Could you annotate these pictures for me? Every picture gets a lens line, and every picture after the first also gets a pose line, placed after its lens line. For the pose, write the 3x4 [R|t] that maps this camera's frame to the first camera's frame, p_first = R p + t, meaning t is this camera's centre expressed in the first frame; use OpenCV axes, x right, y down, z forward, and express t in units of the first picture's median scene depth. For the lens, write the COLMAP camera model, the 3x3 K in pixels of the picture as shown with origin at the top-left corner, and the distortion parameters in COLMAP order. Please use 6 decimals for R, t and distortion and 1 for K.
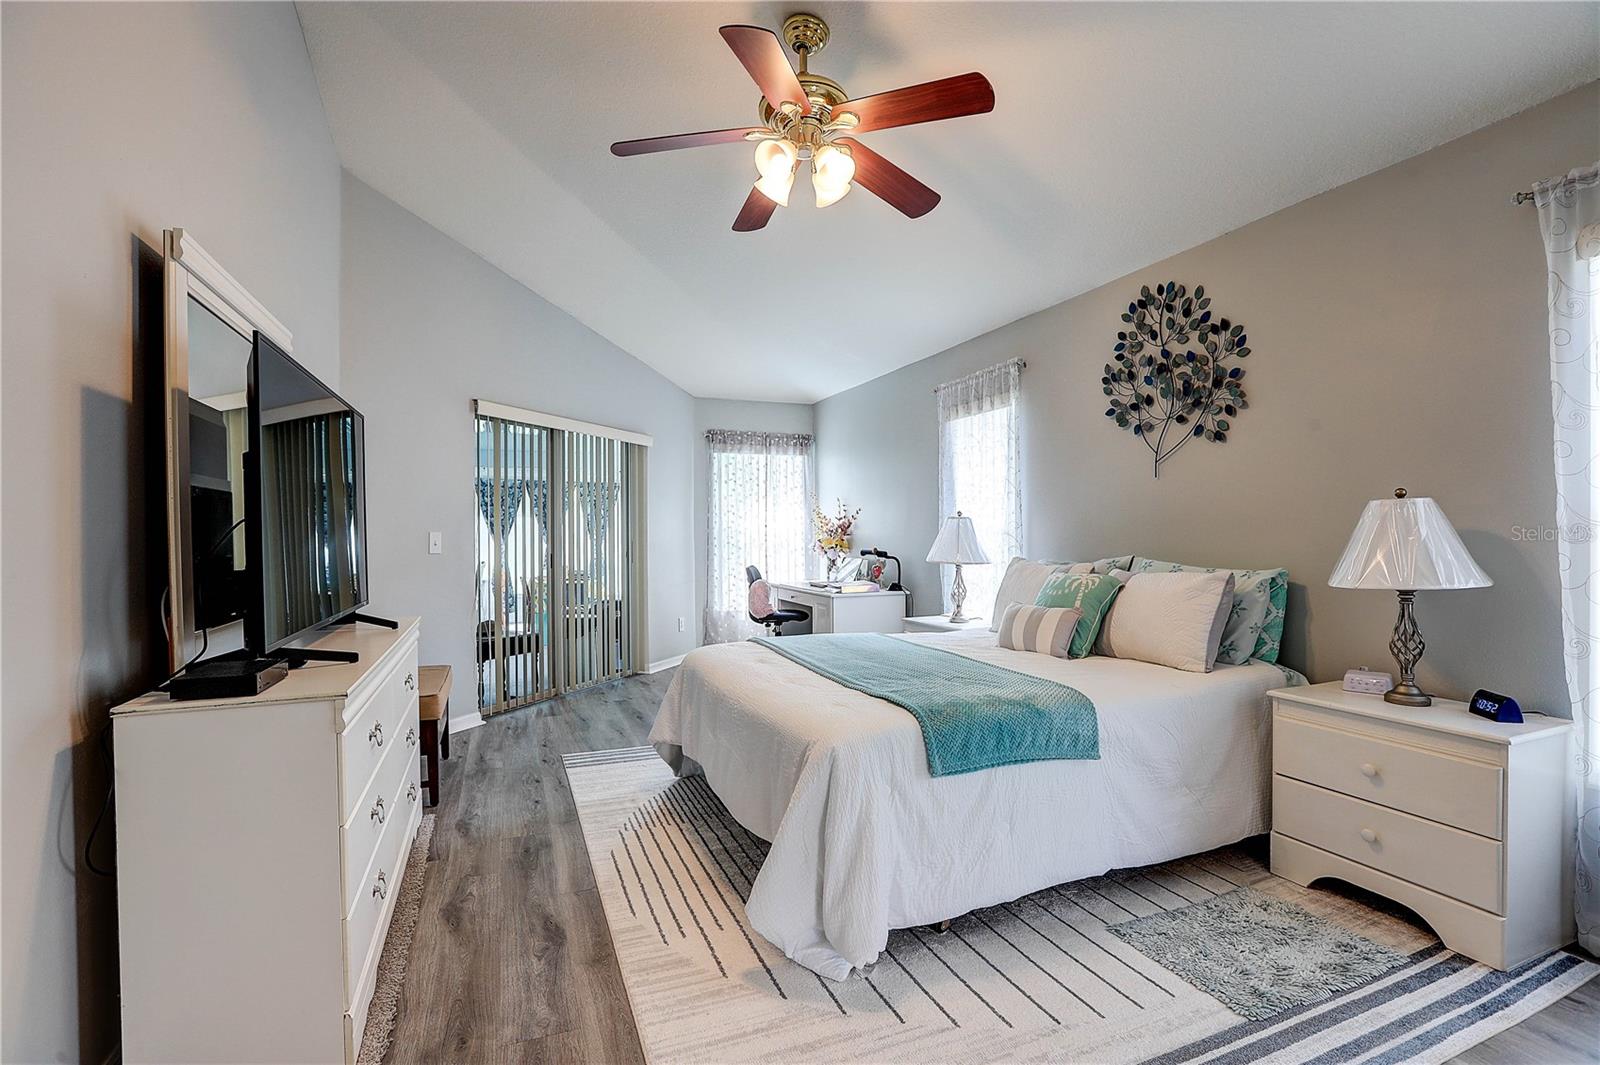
lens RADIAL K [[726.6, 0, 790.7], [0, 726.6, 532.5], [0, 0, 1]] dist [-0.043921, 0.011341]
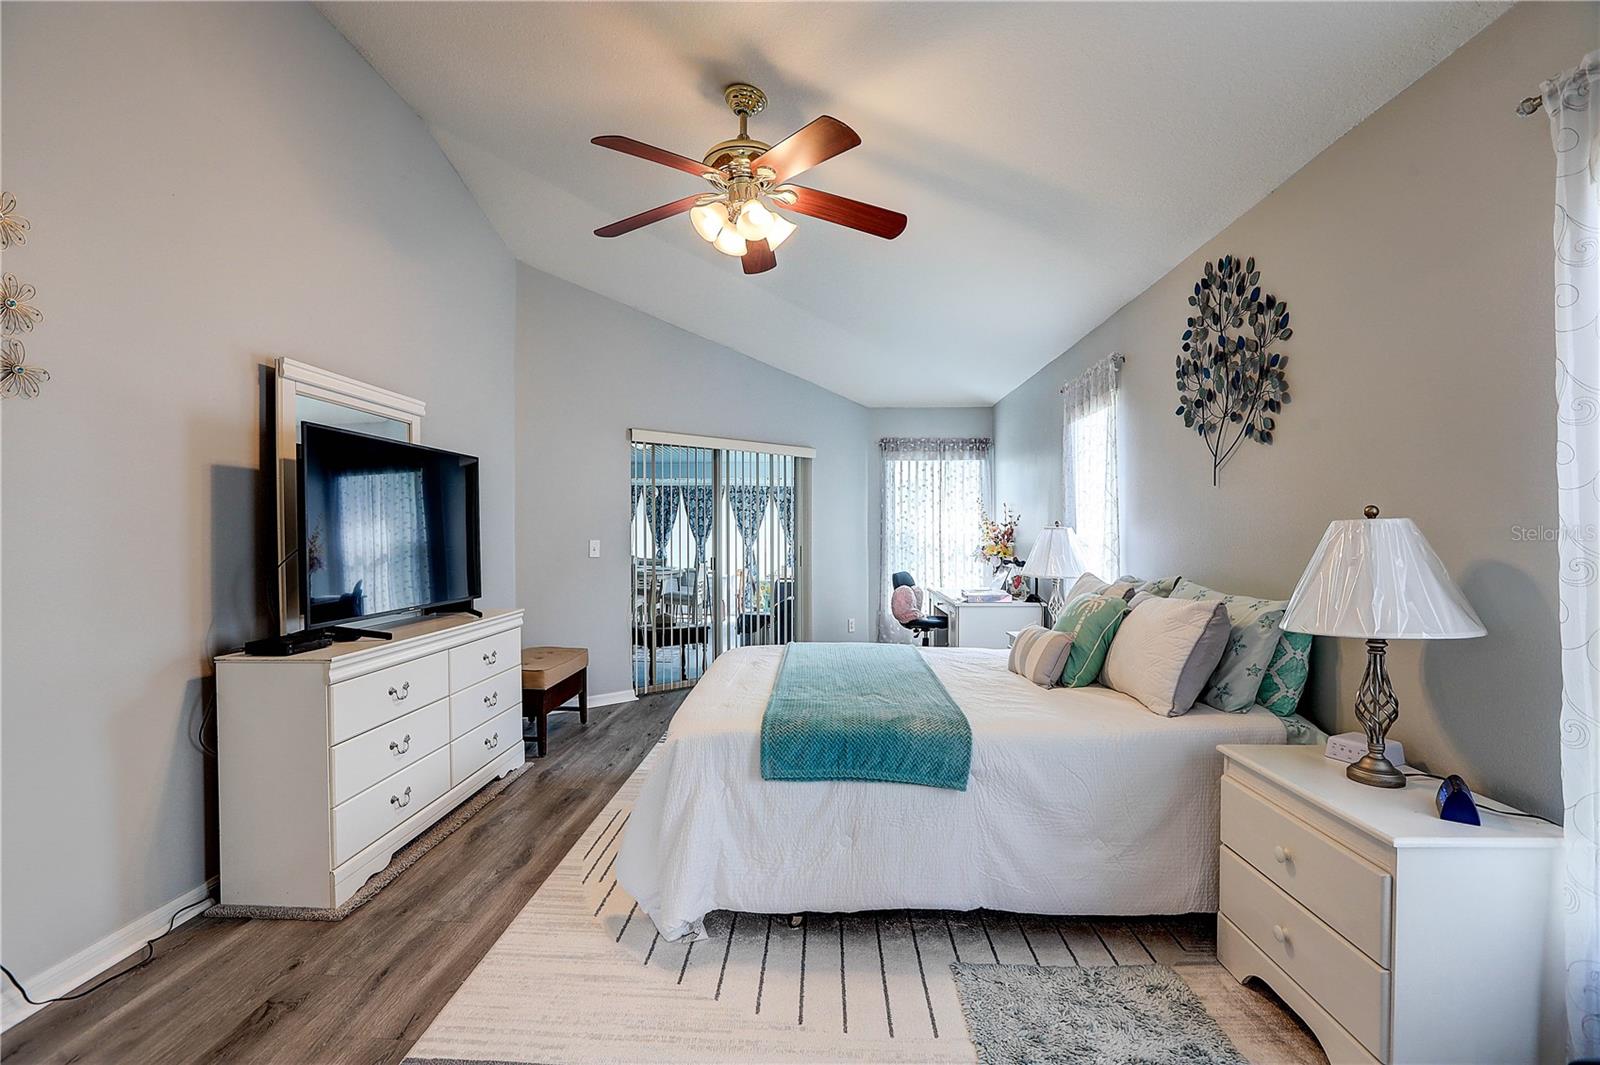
lens RADIAL K [[726.6, 0, 790.0], [0, 726.6, 532.7], [0, 0, 1]] dist [-0.043921, 0.011341]
pose [[0.909125, 0.003320, -0.416509, 0.463247], [-0.001866, 0.999991, 0.003899, -0.026616], [0.416518, -0.002767, 0.909123, 0.015339]]
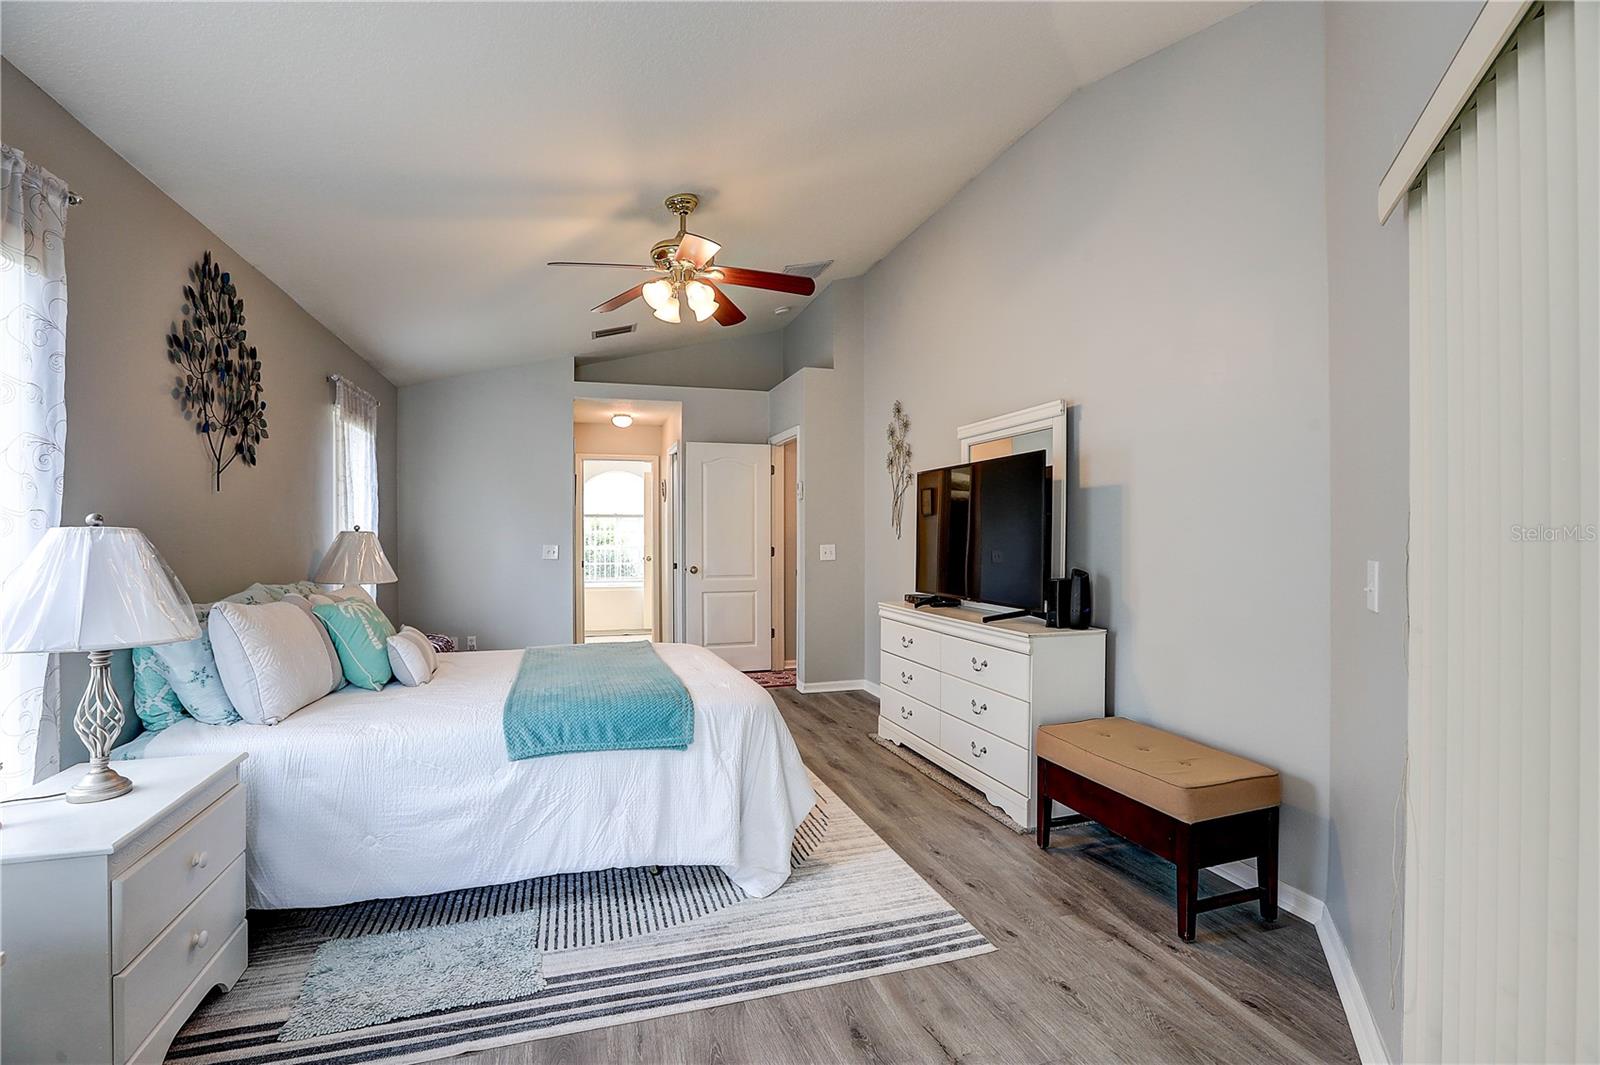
lens RADIAL K [[726.6, 0, 791.3], [0, 726.6, 536.6], [0, 0, 1]] dist [-0.043921, 0.011341]
pose [[-0.996835, 0.004339, 0.079381, -0.261859], [0.004465, 0.999989, 0.001412, -0.022552], [-0.079374, 0.001762, -0.996843, 2.040286]]
